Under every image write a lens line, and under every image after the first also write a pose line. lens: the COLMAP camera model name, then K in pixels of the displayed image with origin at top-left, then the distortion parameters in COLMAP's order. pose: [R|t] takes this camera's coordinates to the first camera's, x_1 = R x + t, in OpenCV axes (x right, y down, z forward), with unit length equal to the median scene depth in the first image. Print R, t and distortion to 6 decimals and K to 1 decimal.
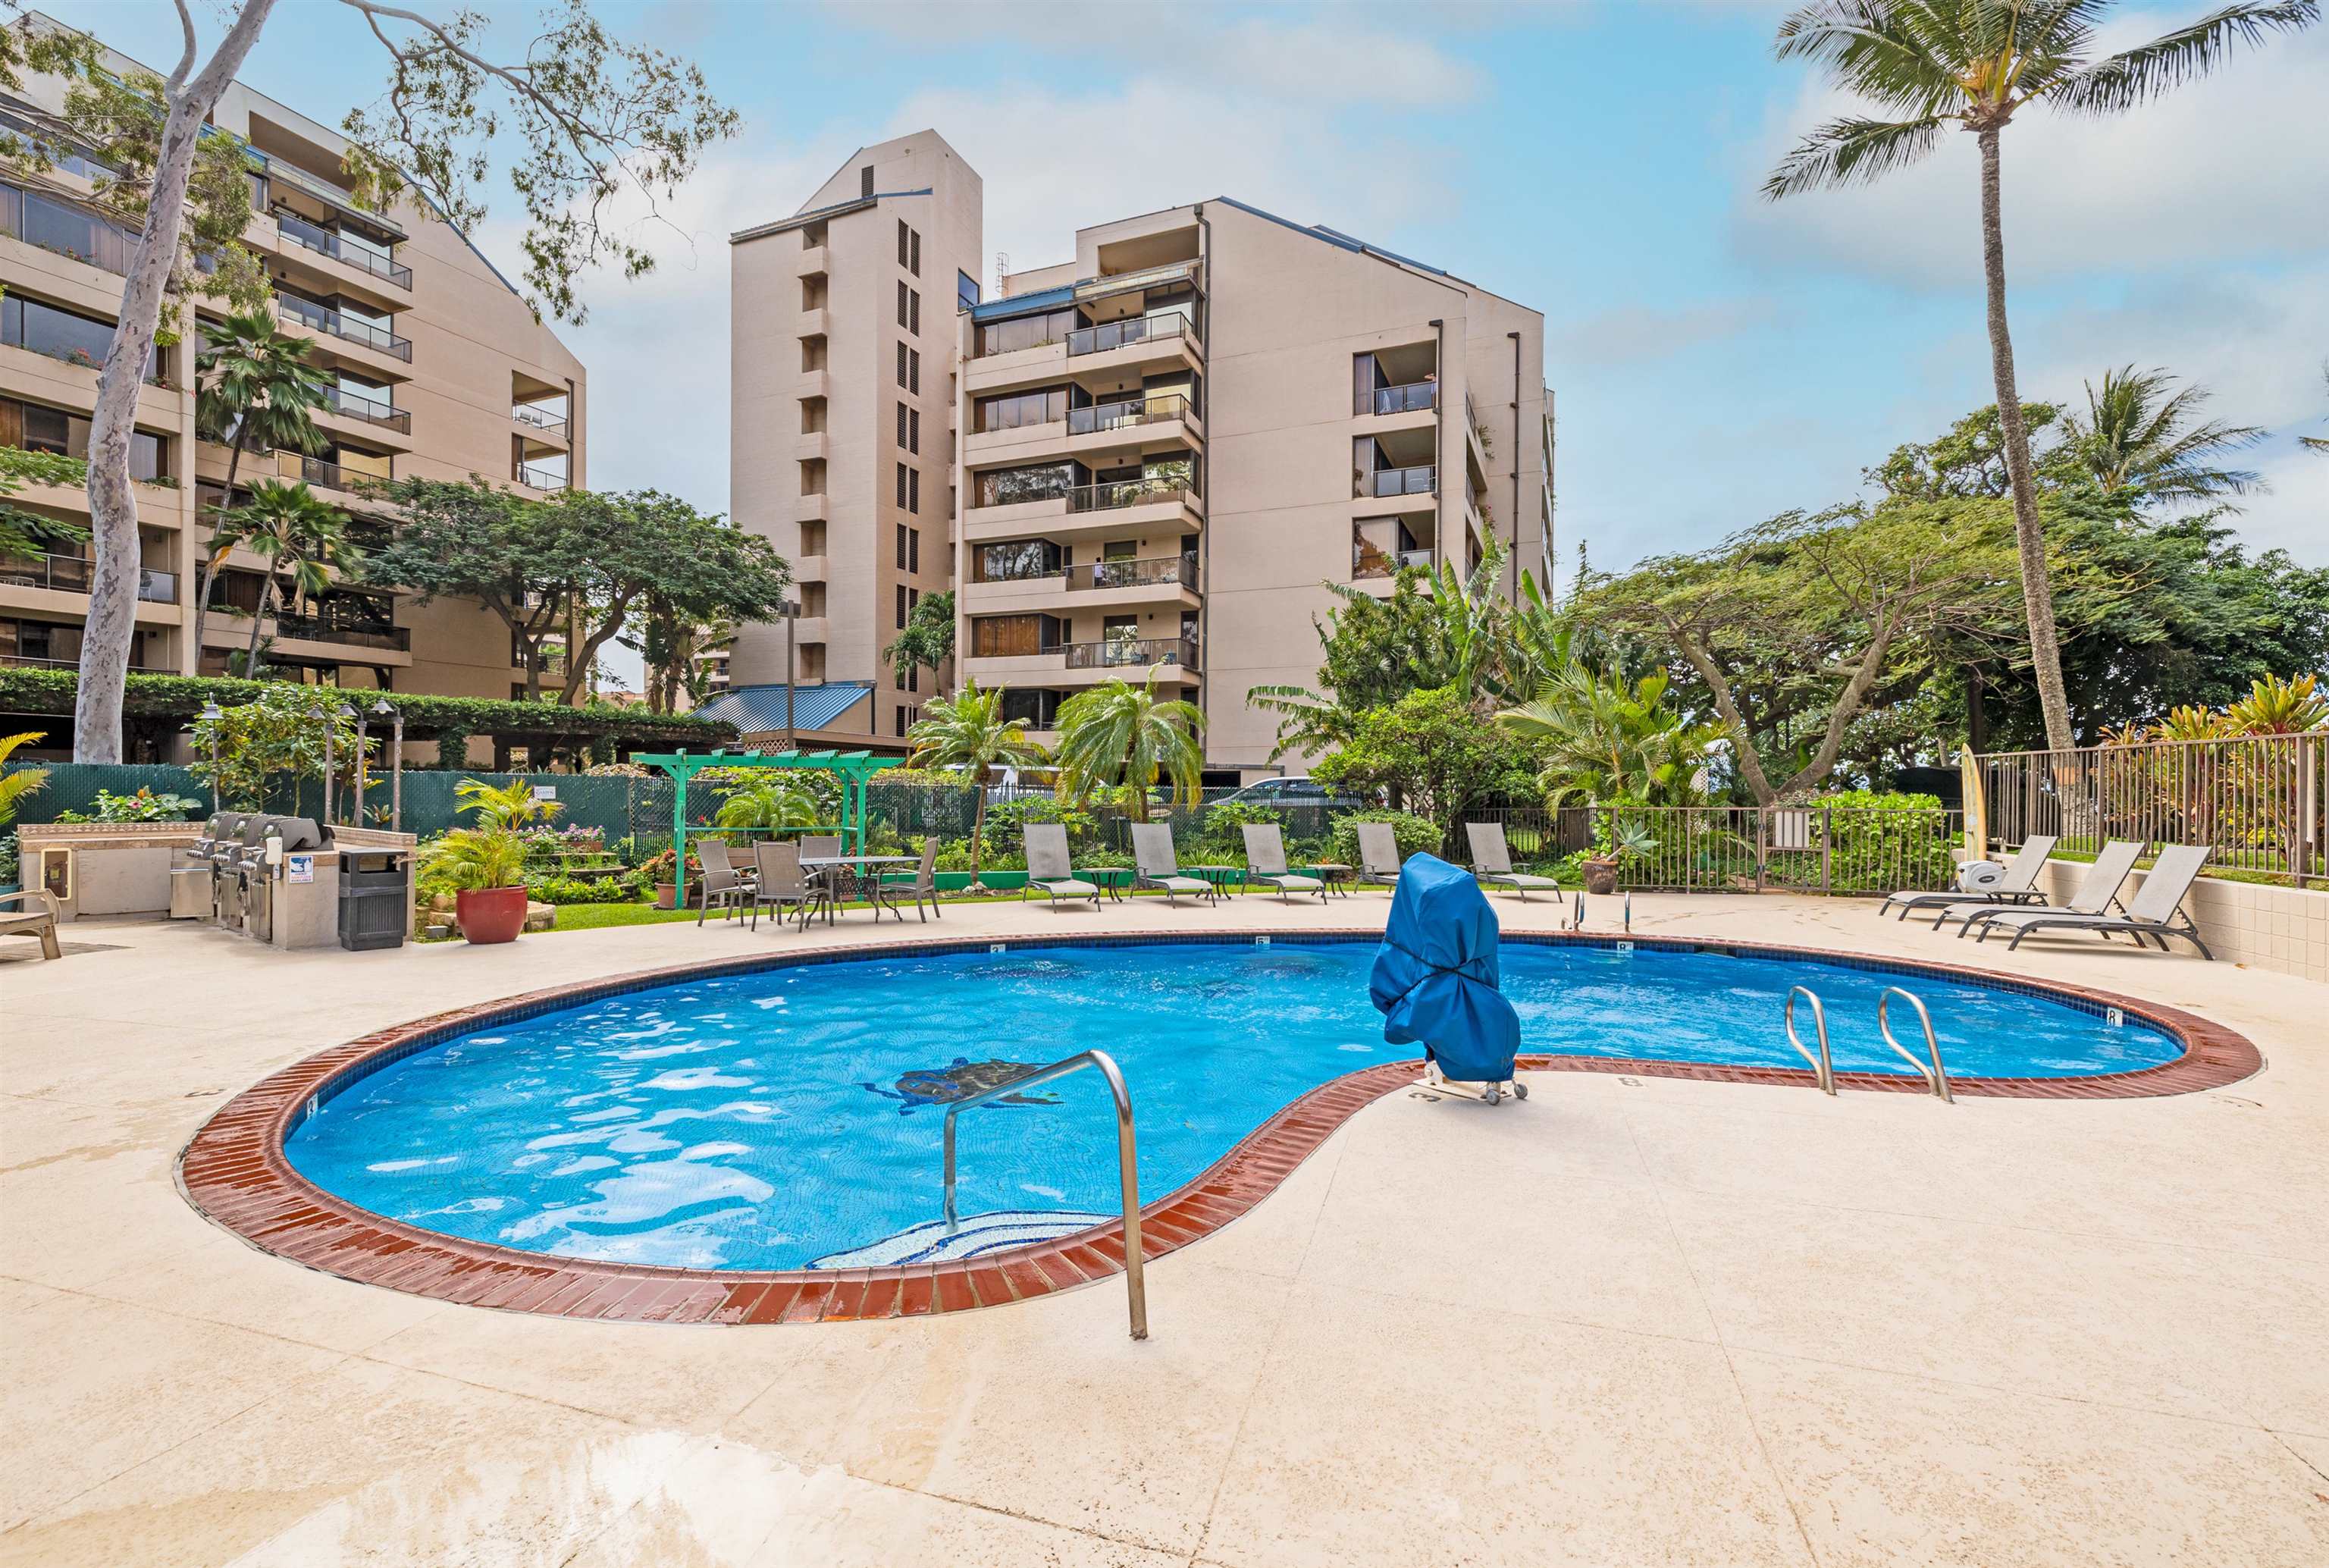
lens RADIAL K [[1024.9, 0, 1158.6], [0, 1024.9, 794.6], [0, 0, 1]] dist [0.001142, -0.000019]
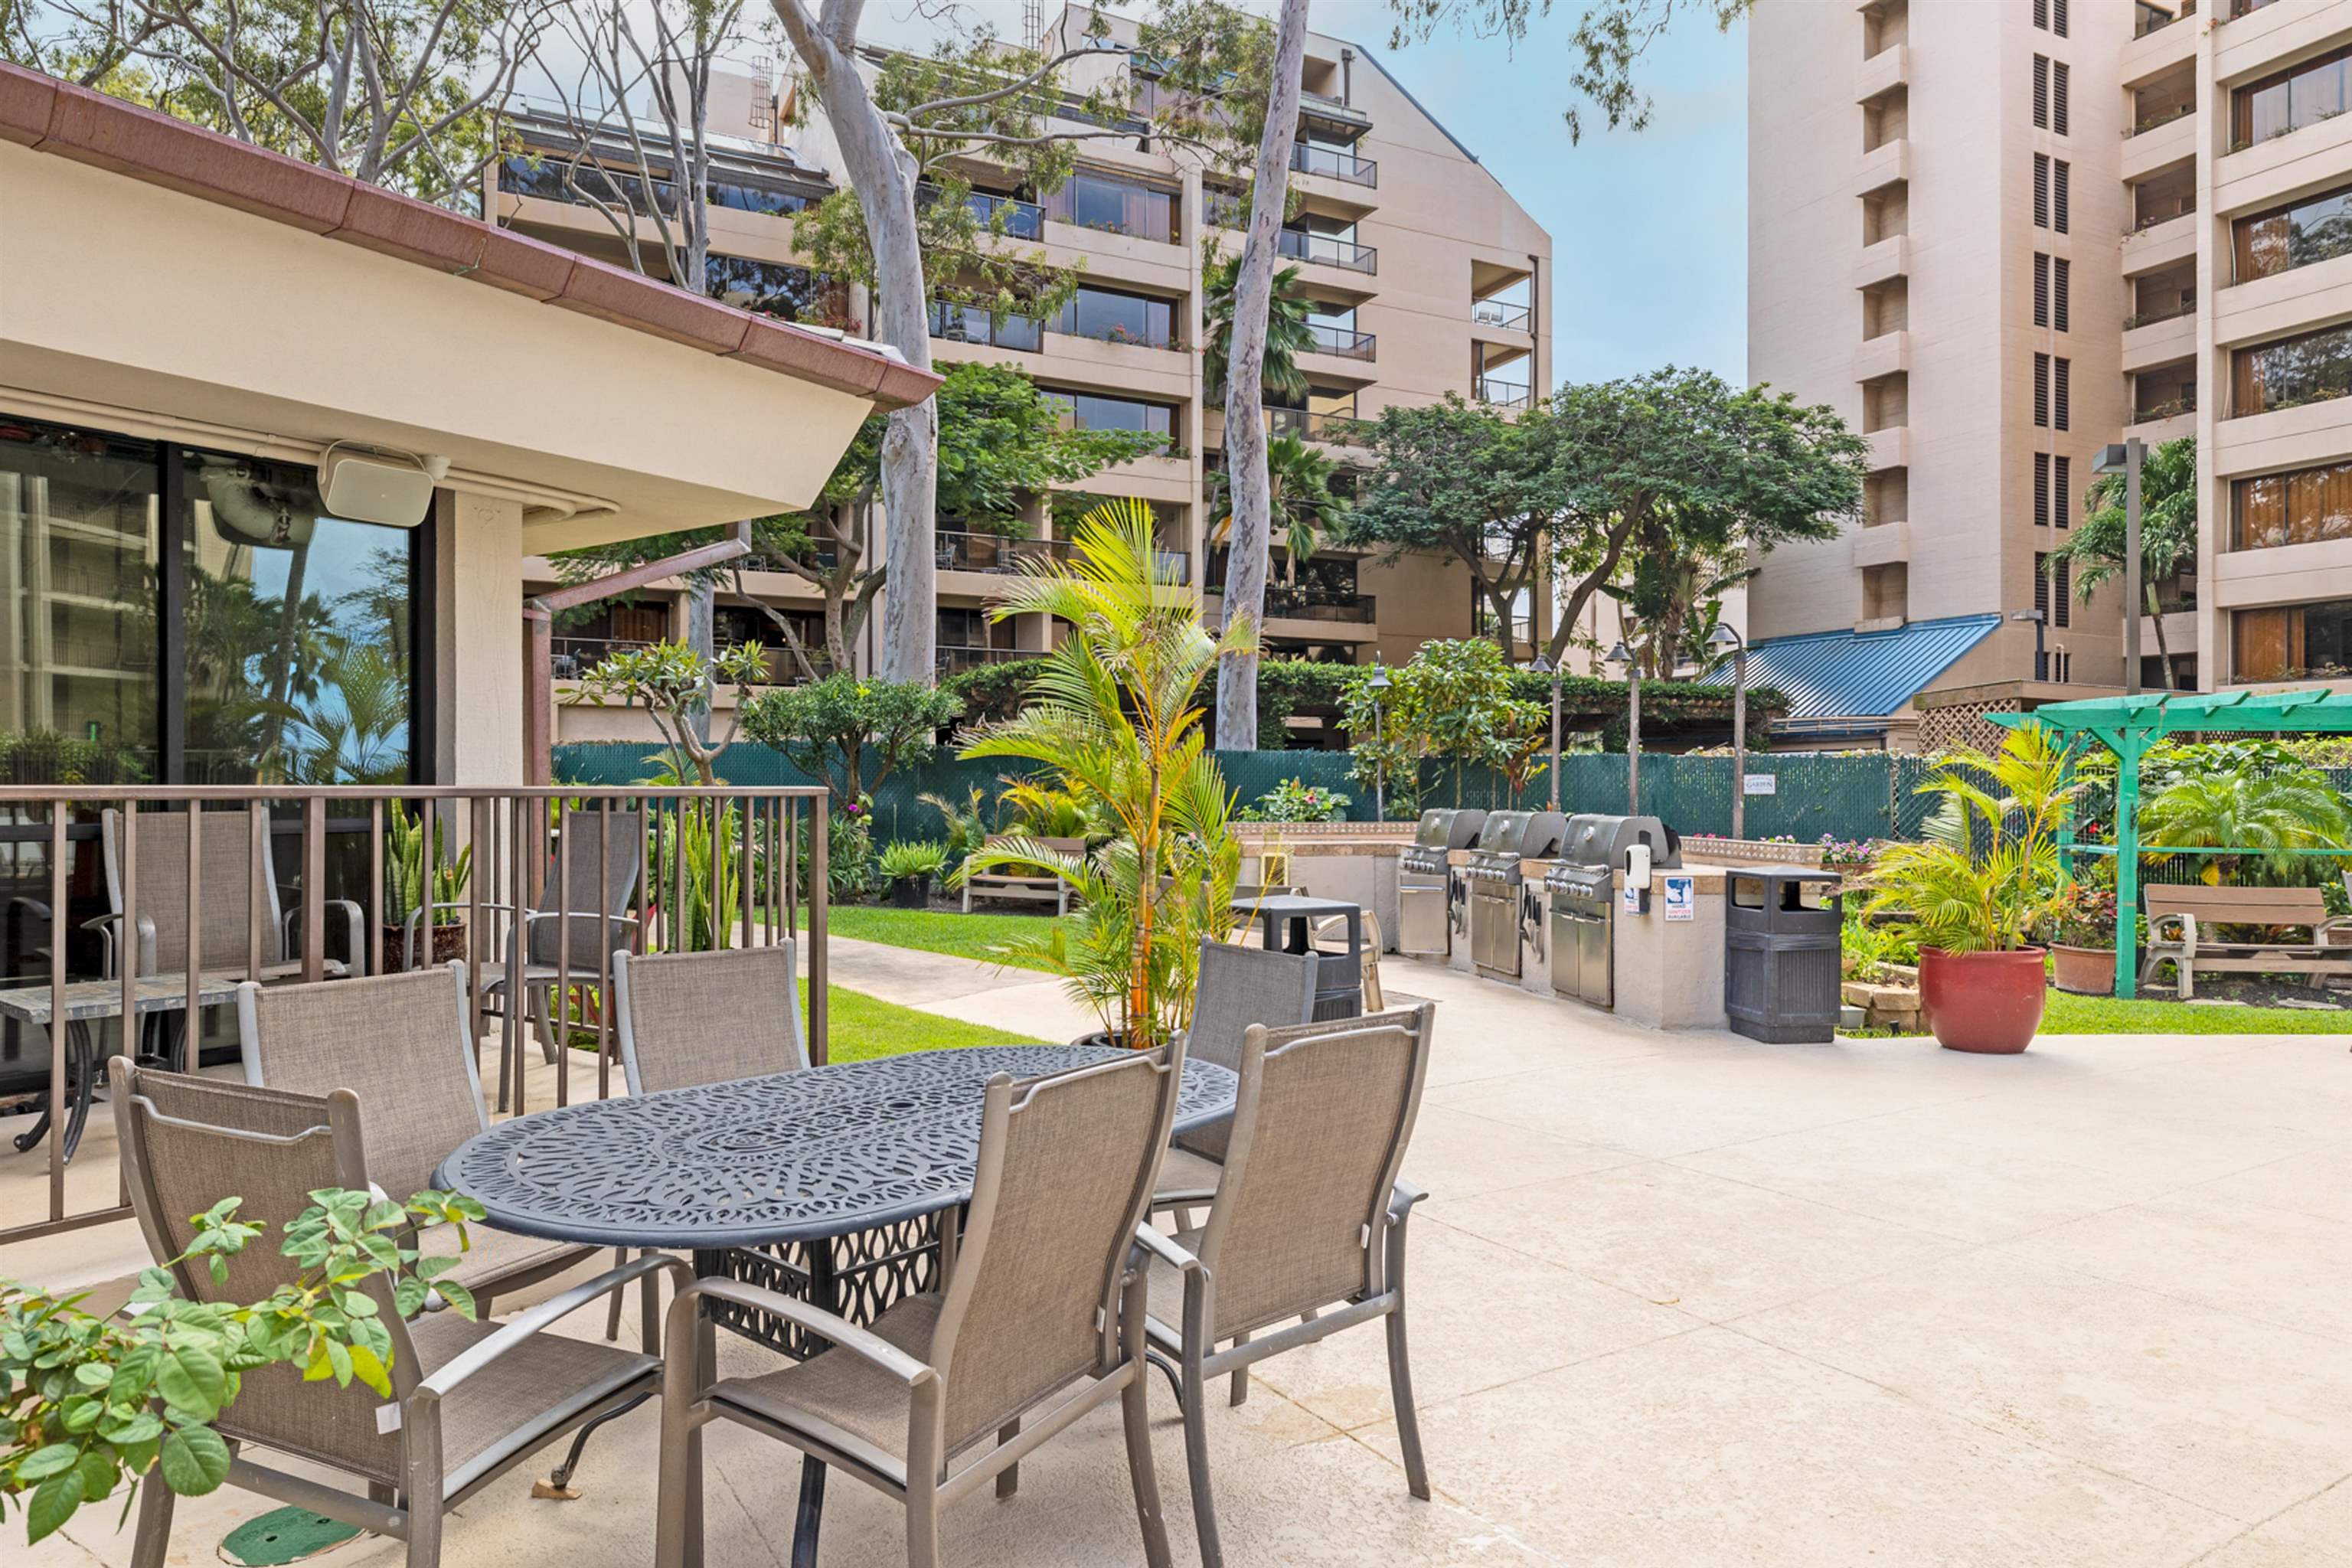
lens RADIAL K [[1430.1, 0, 1175.1], [0, 1430.1, 795.1], [0, 0, 1]] dist [0.001505, -0.000992]
pose [[0.750947, -0.001070, -0.660361, -0.095049], [-0.001618, 0.999993, -0.003461, 0.002840], [0.660360, 0.003667, 0.750940, 0.030982]]
